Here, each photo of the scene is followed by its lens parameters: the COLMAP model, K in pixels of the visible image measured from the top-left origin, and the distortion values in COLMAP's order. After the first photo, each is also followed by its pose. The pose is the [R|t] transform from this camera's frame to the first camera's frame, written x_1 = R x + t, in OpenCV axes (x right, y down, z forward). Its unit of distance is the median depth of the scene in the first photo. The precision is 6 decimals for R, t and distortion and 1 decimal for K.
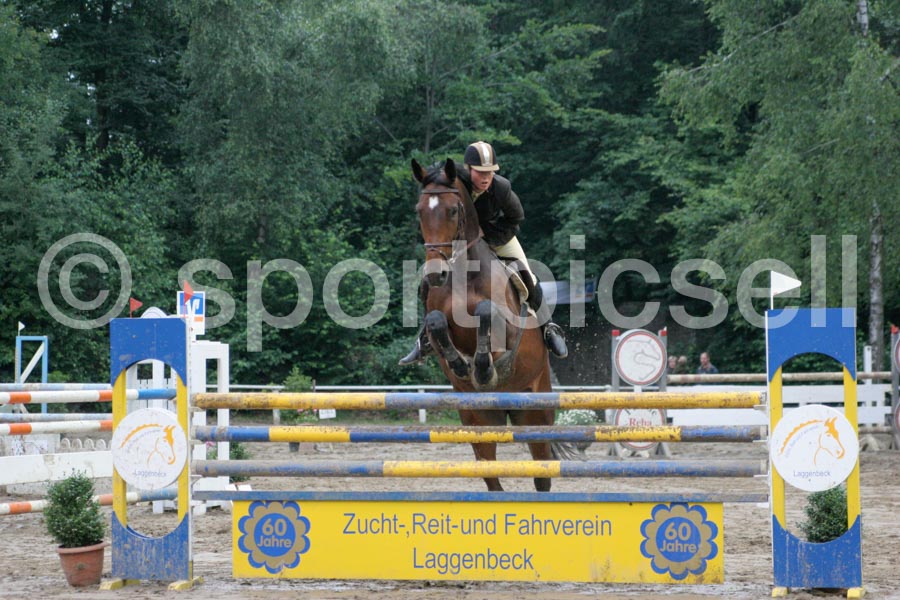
lens RADIAL K [[2684.5, 0, 443.1], [0, 2684.5, 303.6], [0, 0, 1]] dist [0.228615, 0.000000]
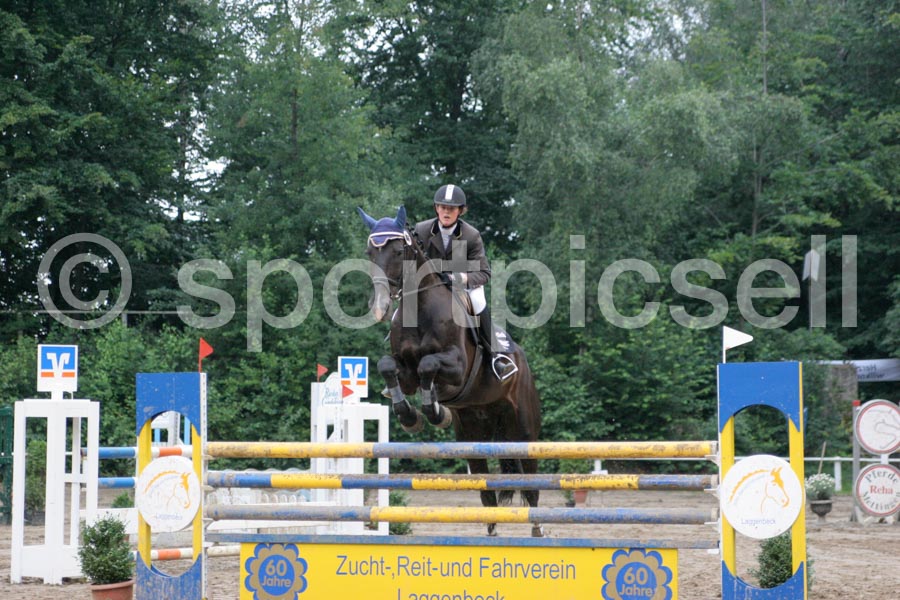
lens RADIAL K [[2514.8, 0, 419.5], [0, 2514.8, 319.9], [0, 0, 1]] dist [0.192935, 0.000000]
pose [[0.986013, -0.003049, -0.166639, 0.042662], [-0.001175, 0.999681, -0.025242, 0.002567], [0.166663, 0.025085, 0.985695, 0.004862]]
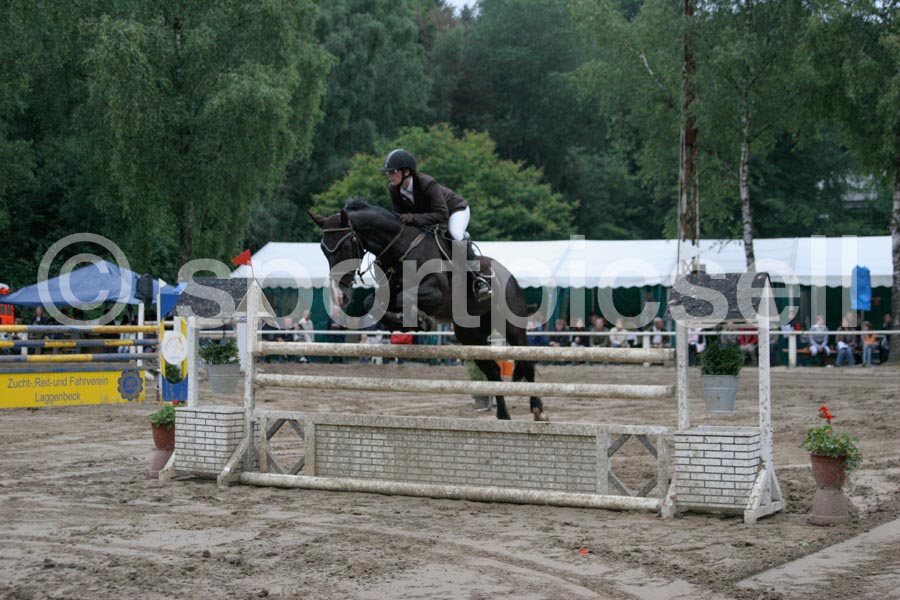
lens RADIAL K [[1481.0, 0, 434.9], [0, 1481.0, 316.8], [0, 0, 1]] dist [-0.019410, 0.000000]
pose [[0.416998, 0.011855, 0.908830, -0.263295], [-0.040866, 0.999148, 0.005718, 0.001380], [-0.907988, -0.039525, 0.417127, 0.045446]]
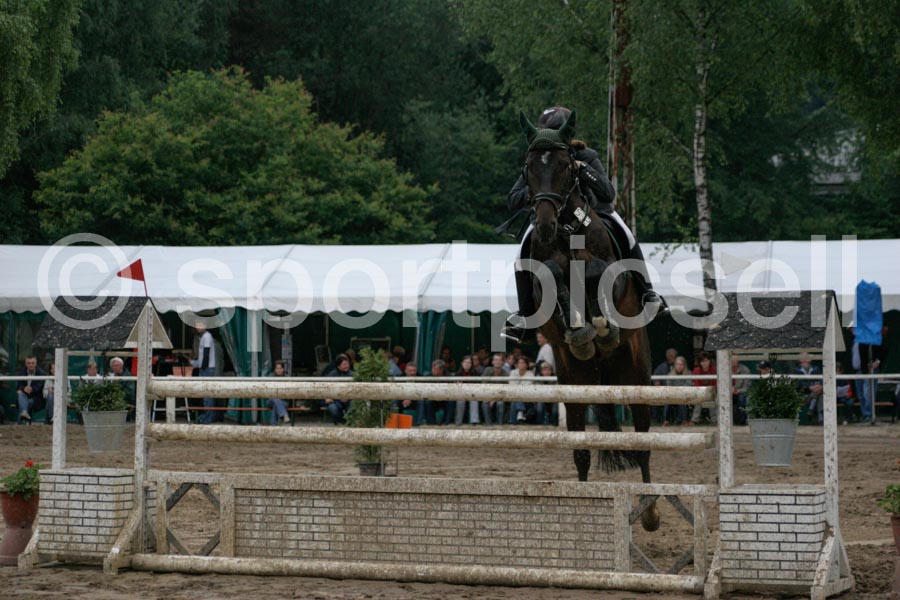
lens RADIAL K [[2254.8, 0, 430.2], [0, 2254.8, 331.7], [0, 0, 1]] dist [0.129447, 0.000000]
pose [[0.321230, 0.022192, 0.946741, -0.296079], [-0.039655, 0.999164, -0.009966, 0.002795], [-0.946170, -0.034342, 0.321842, 0.049137]]
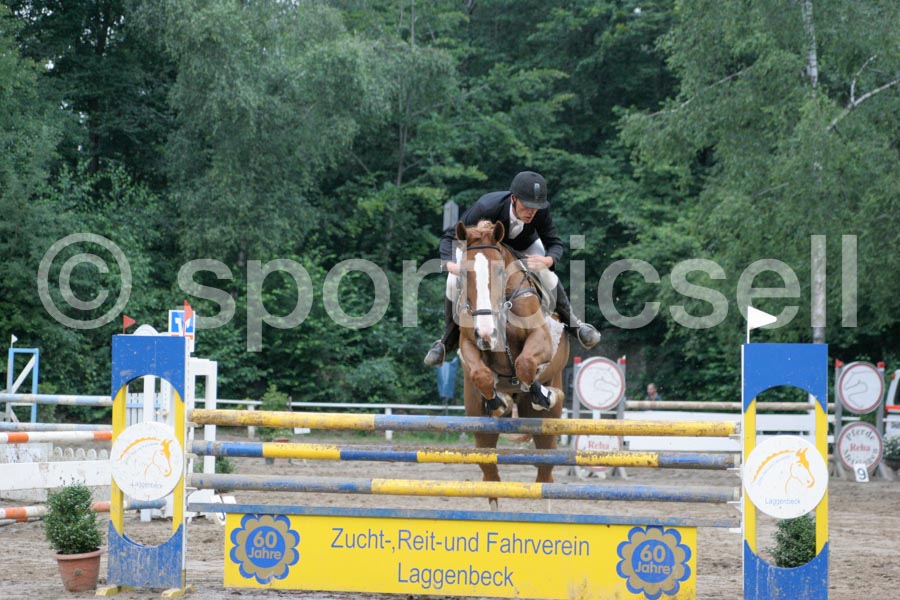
lens RADIAL K [[2514.8, 0, 444.5], [0, 2514.8, 304.1], [0, 0, 1]] dist [0.192935, 0.000000]
pose [[0.999530, 0.026526, 0.015390, -0.002850], [-0.026379, 0.999605, -0.009699, -0.000113], [-0.015642, 0.009288, 0.999835, 0.005769]]
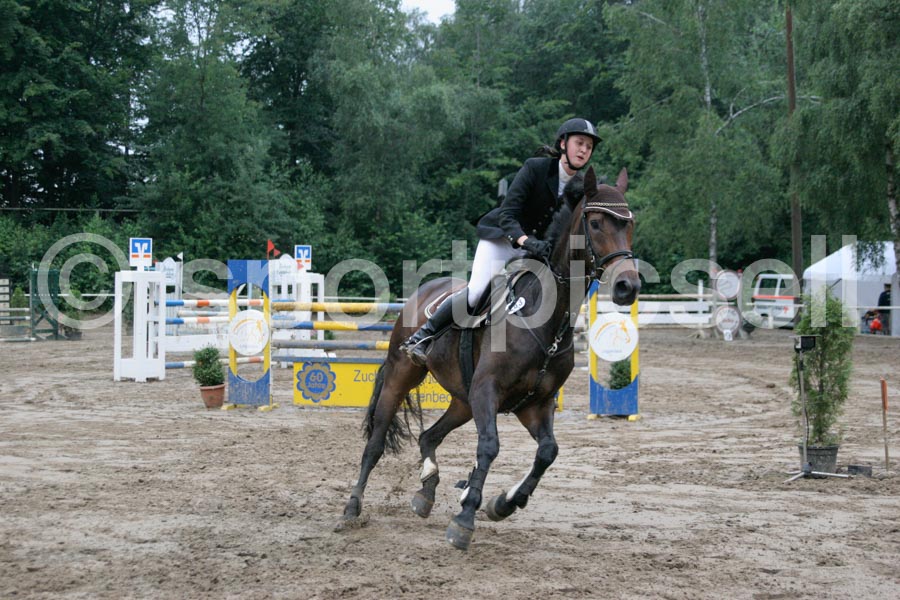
lens RADIAL K [[1481.0, 0, 438.9], [0, 1481.0, 305.8], [0, 0, 1]] dist [-0.019410, 0.000000]
pose [[0.999244, 0.012295, -0.036872, 0.014539], [-0.010996, 0.999318, 0.035239, -0.000057], [0.037280, -0.034807, 0.998698, 0.004686]]
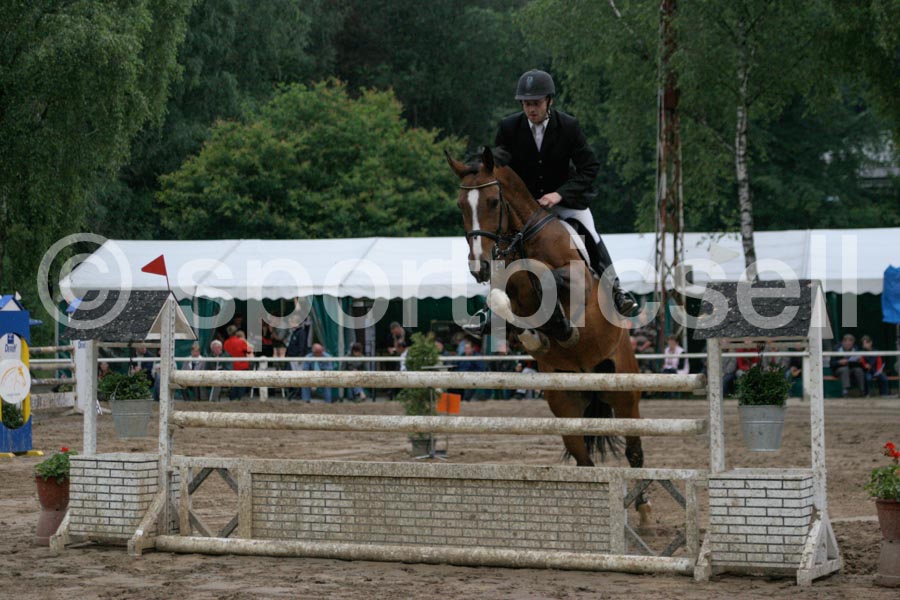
lens RADIAL K [[1996.1, 0, 432.6], [0, 1996.1, 329.3], [0, 0, 1]] dist [0.073842, 0.000000]
pose [[0.362194, 0.011851, 0.932027, -0.278937], [-0.031824, 0.999493, -0.000342, 0.001572], [-0.931559, -0.029537, 0.362388, 0.047068]]
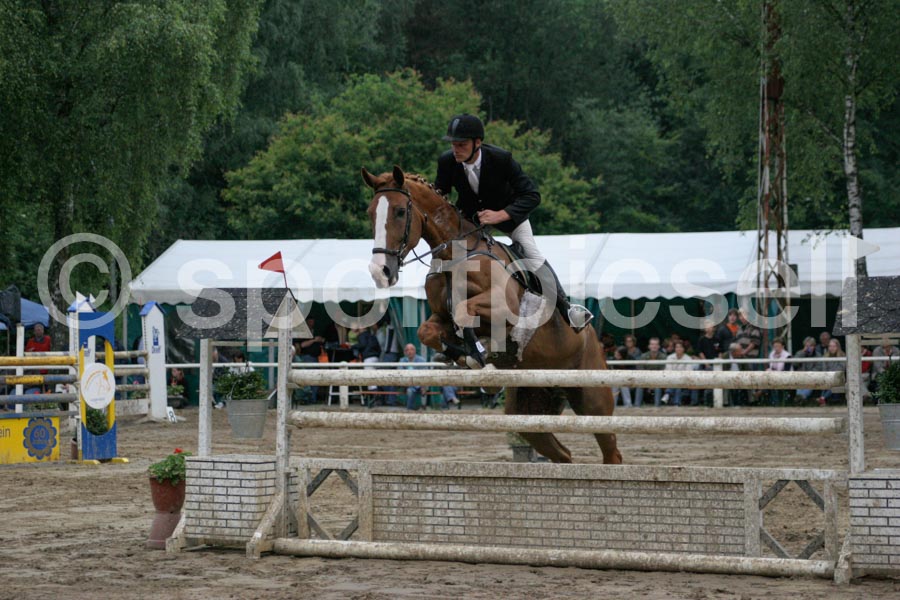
lens RADIAL K [[2124.2, 0, 437.4], [0, 2124.2, 332.5], [0, 0, 1]] dist [0.100834, 0.000000]
pose [[0.392844, 0.012252, 0.919524, -0.287123], [-0.029961, 0.999551, -0.000519, 0.002421], [-0.919117, -0.027346, 0.393034, 0.048602]]
